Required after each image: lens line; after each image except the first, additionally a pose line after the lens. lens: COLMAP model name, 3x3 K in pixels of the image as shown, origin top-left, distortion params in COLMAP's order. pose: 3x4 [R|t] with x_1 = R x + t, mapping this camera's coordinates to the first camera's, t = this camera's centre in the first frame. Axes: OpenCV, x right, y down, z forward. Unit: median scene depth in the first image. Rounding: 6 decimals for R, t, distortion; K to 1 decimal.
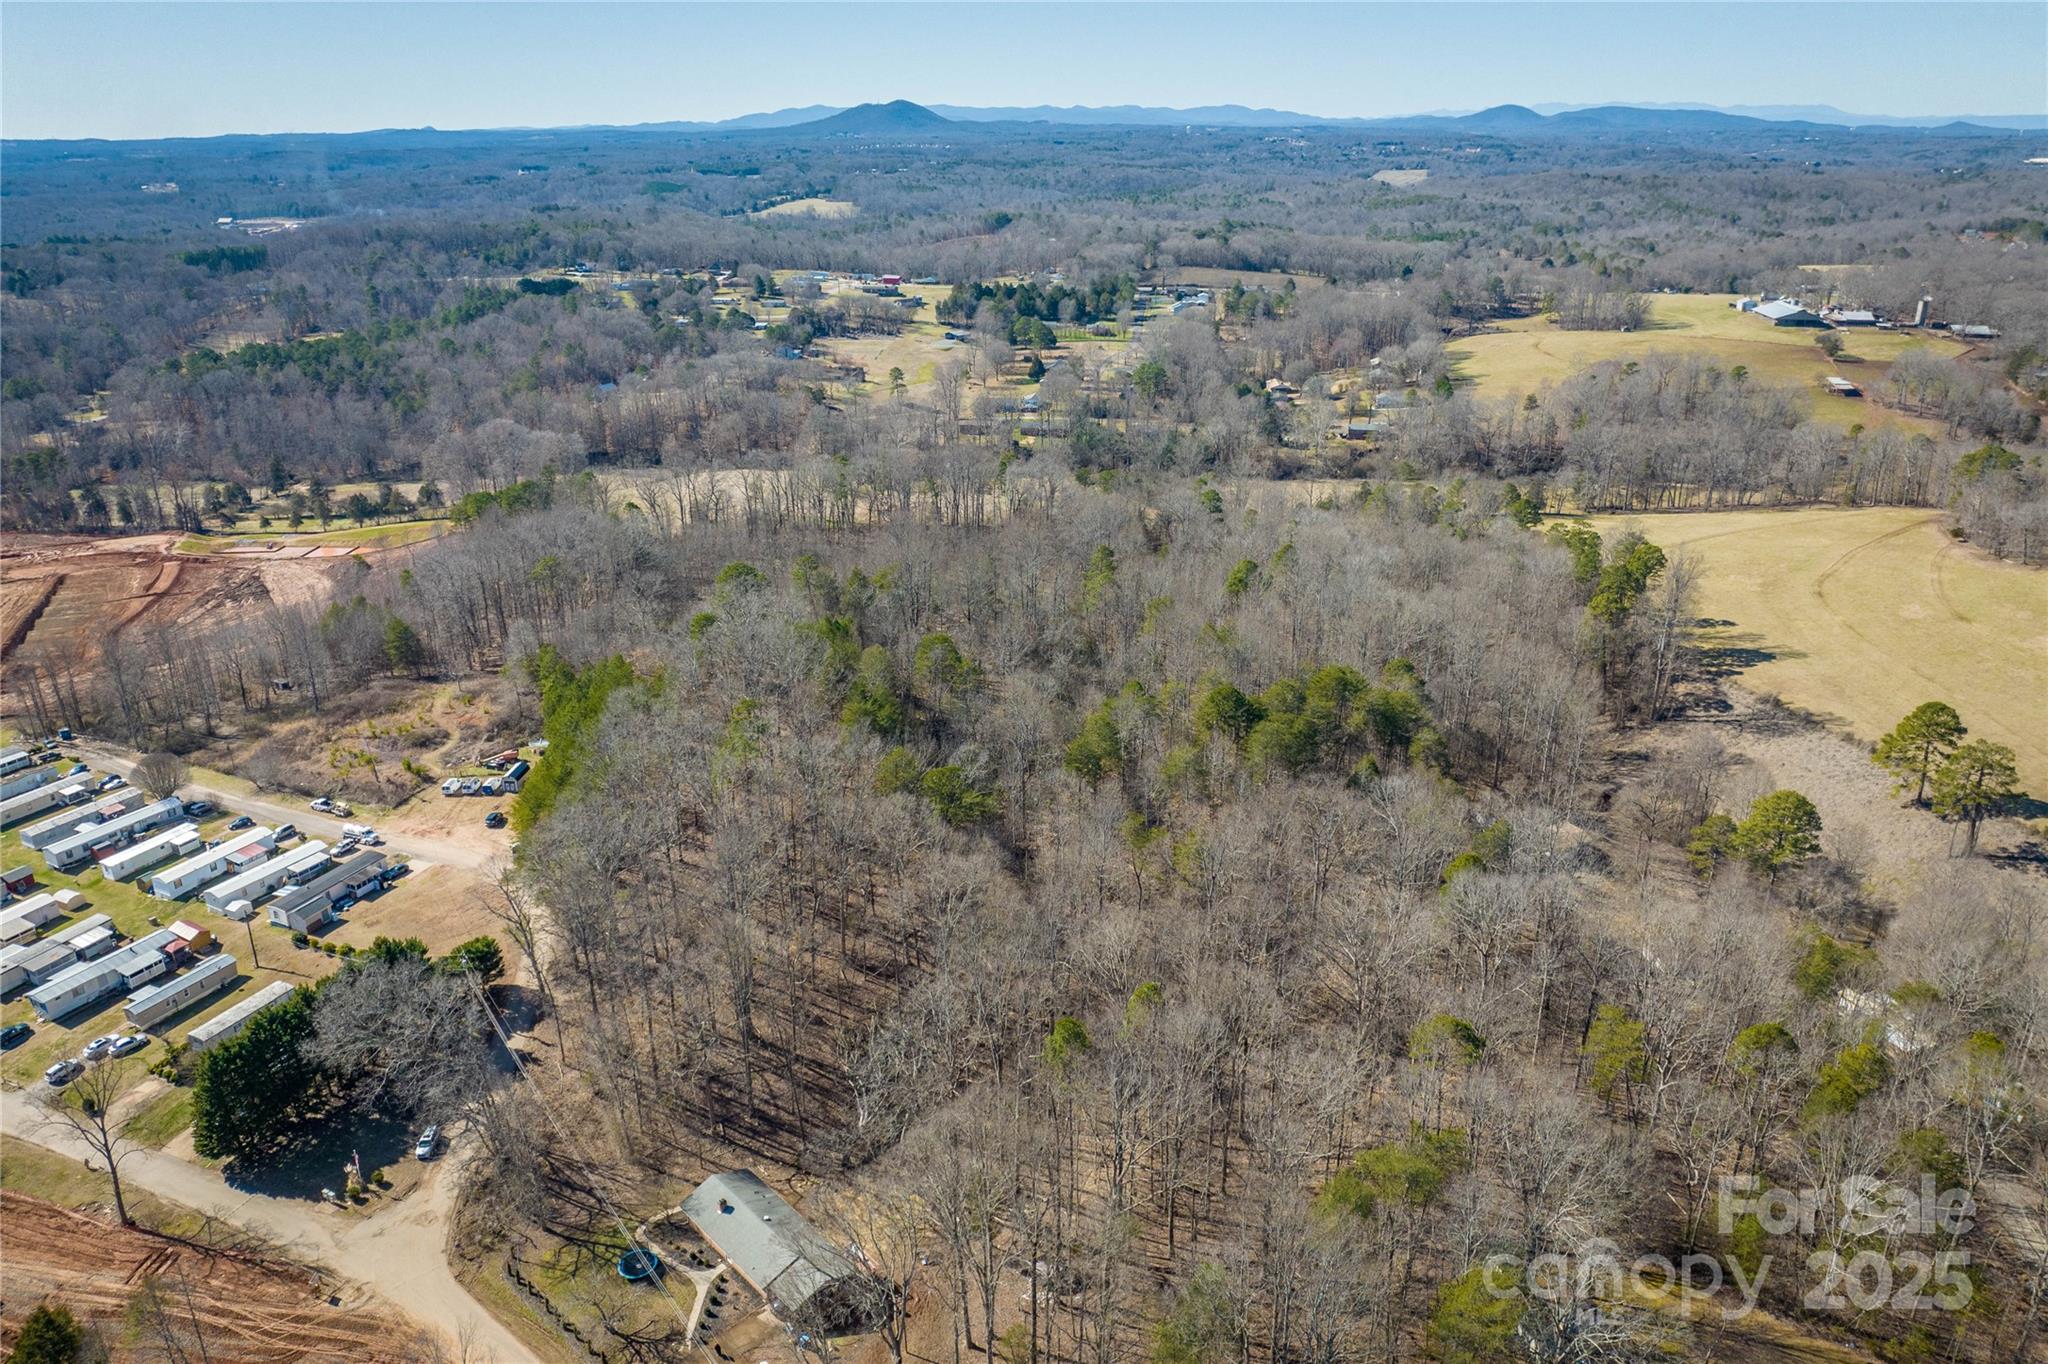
lens RADIAL K [[1435.8, 0, 1024.0], [0, 1435.8, 682.0], [0, 0, 1]] dist [-0.031130, -0.012431]
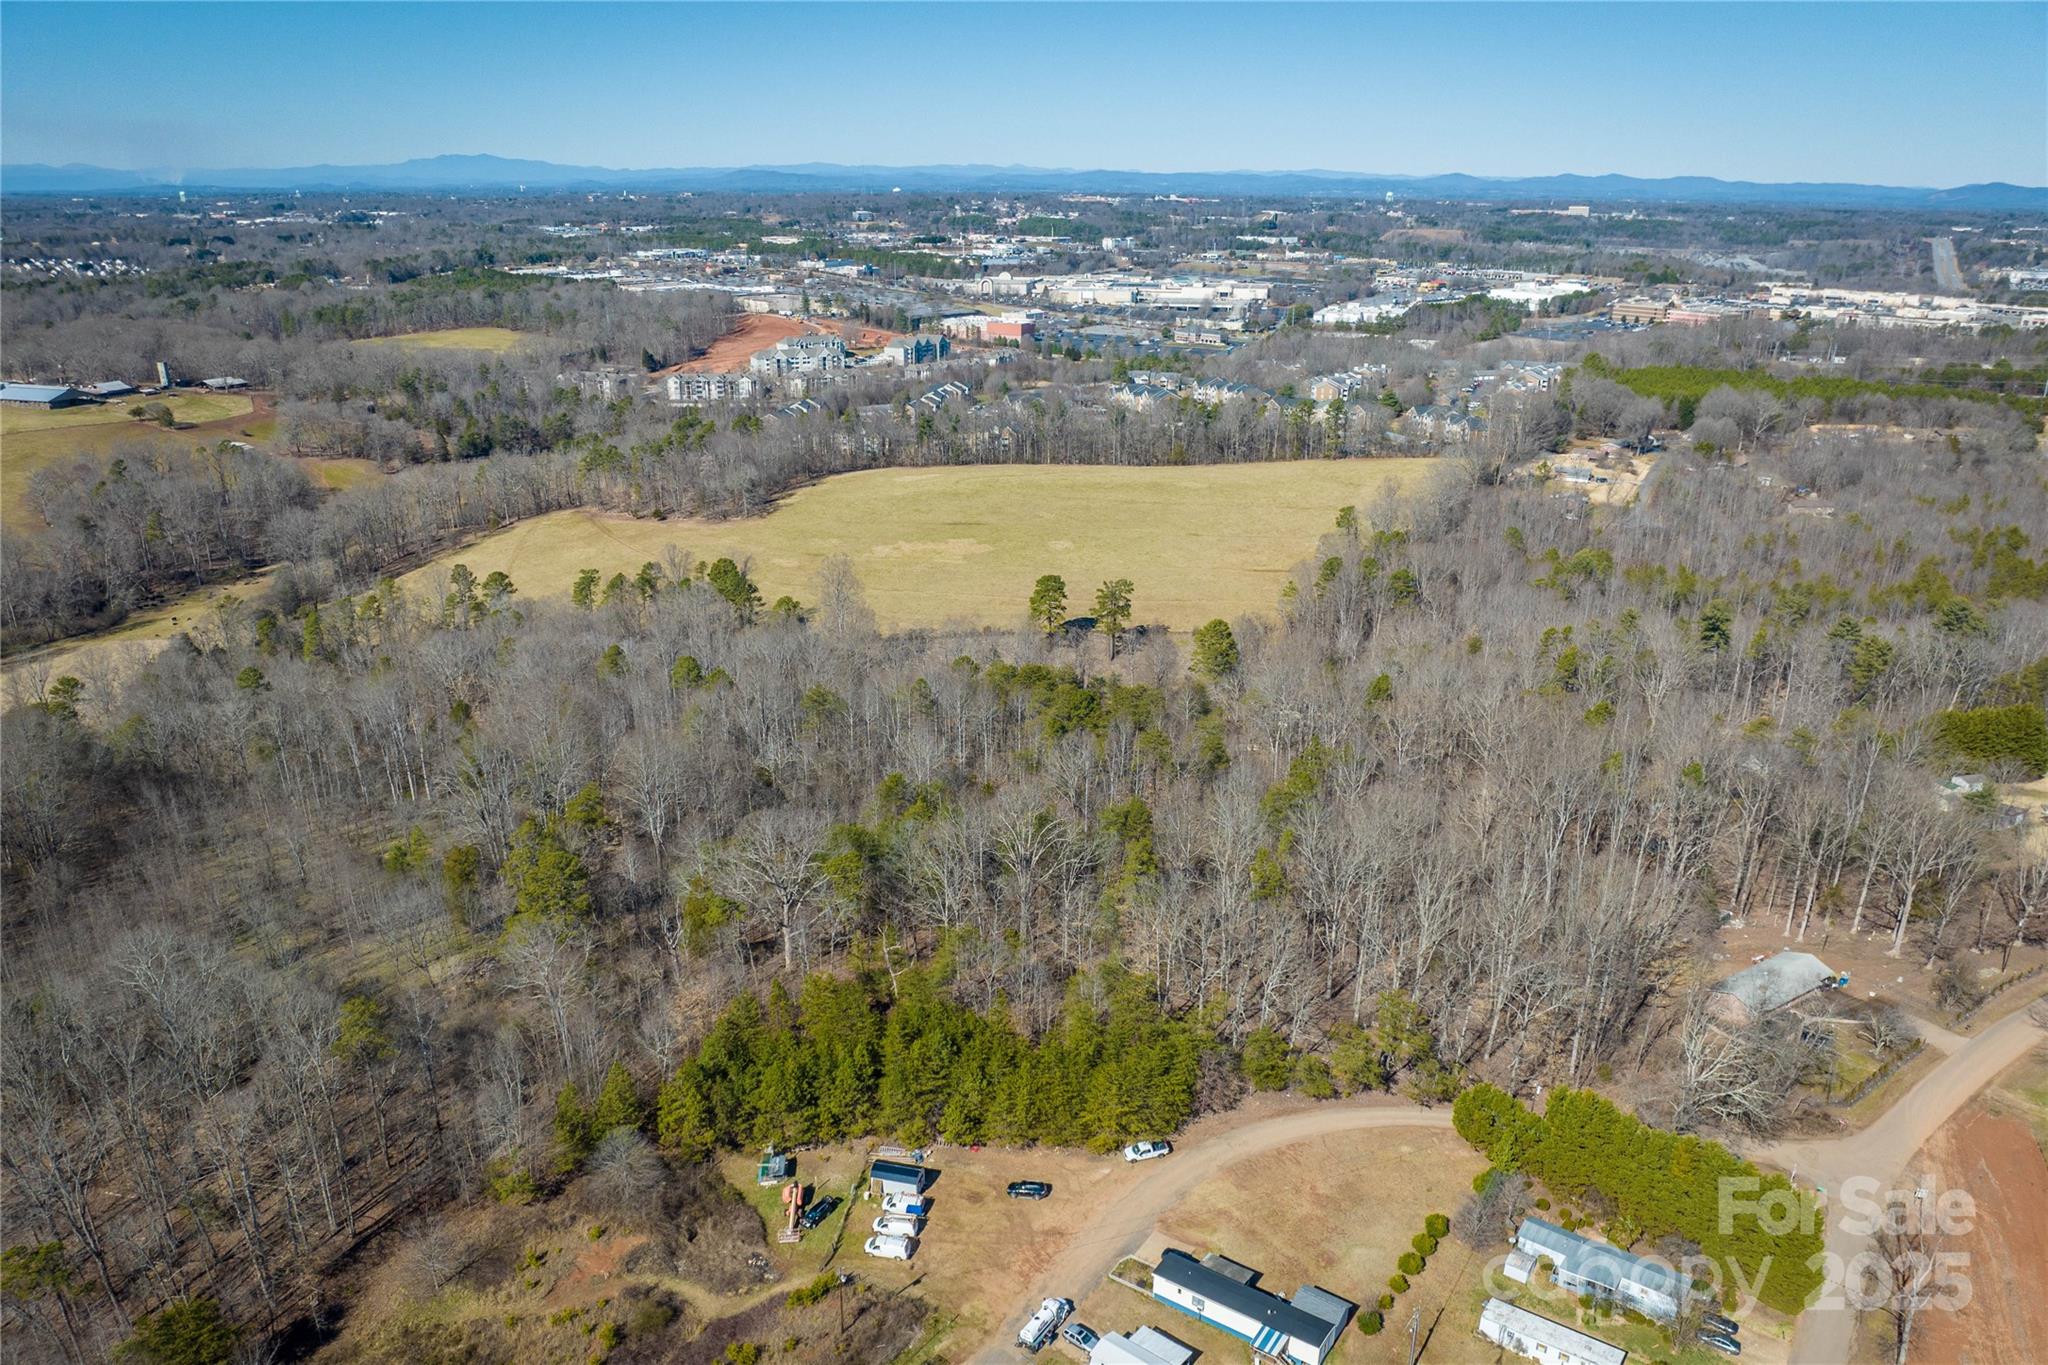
lens RADIAL K [[1487.7, 0, 1056.1], [0, 1487.7, 680.2], [0, 0, 1]] dist [-0.059798, 0.026782]
pose [[0.146204, -0.305342, 0.940952, -0.313455], [0.353118, 0.904620, 0.238685, -0.096119], [-0.924084, 0.297371, 0.240081, 0.257242]]
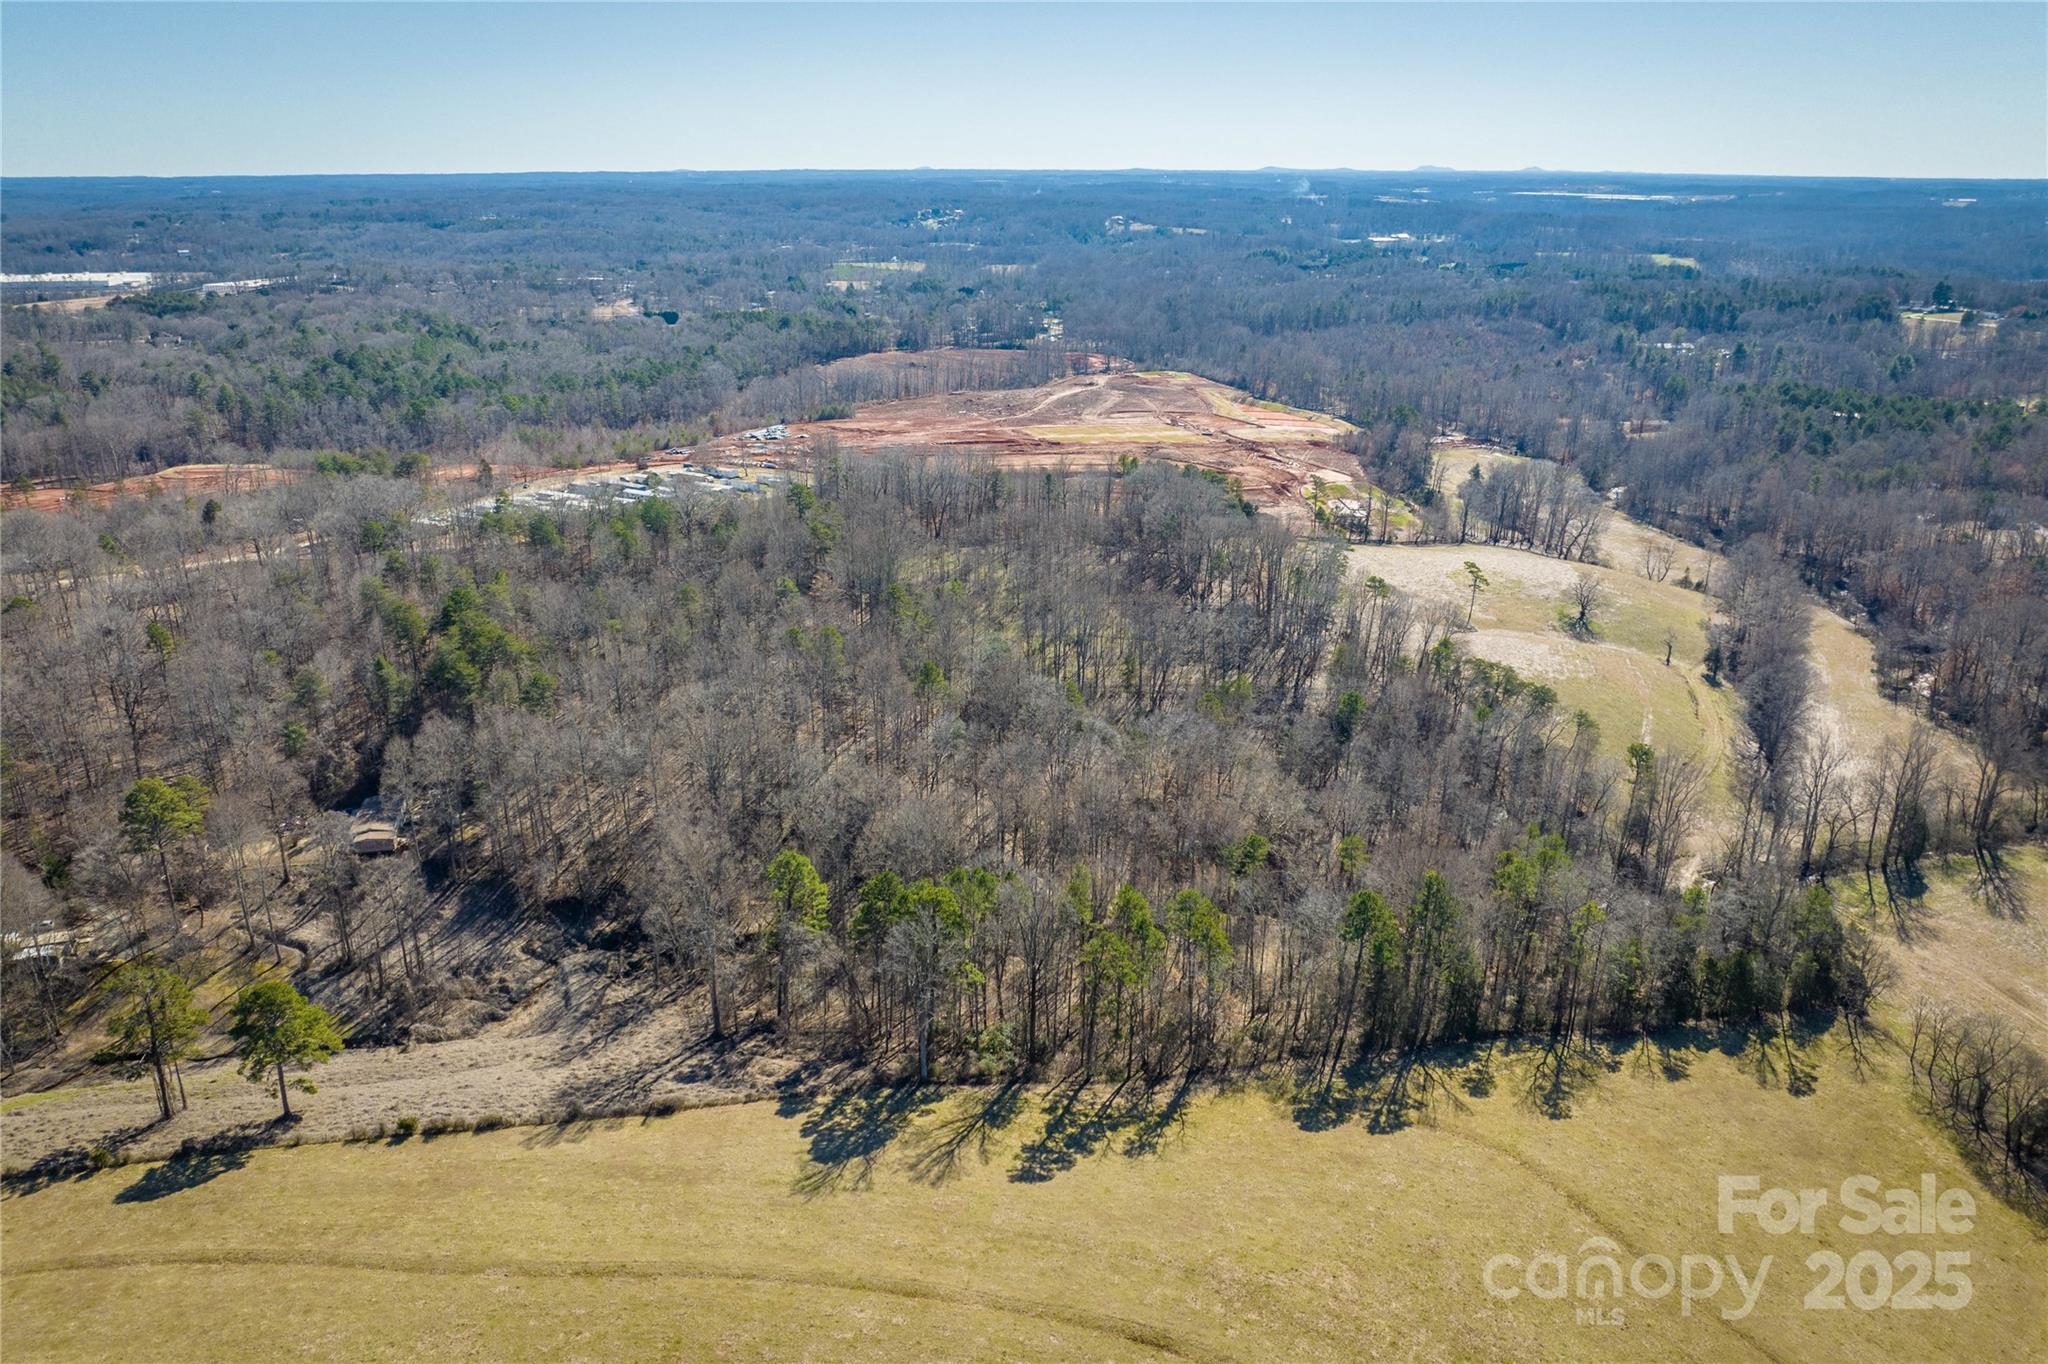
lens RADIAL K [[1435.8, 0, 1024.0], [0, 1435.8, 682.0], [0, 0, 1]] dist [-0.031130, -0.012431]
pose [[-0.027821, 0.346294, -0.937713, 0.444867], [-0.364328, 0.870039, 0.332111, -0.175188], [0.930855, 0.350875, 0.101959, 0.438119]]
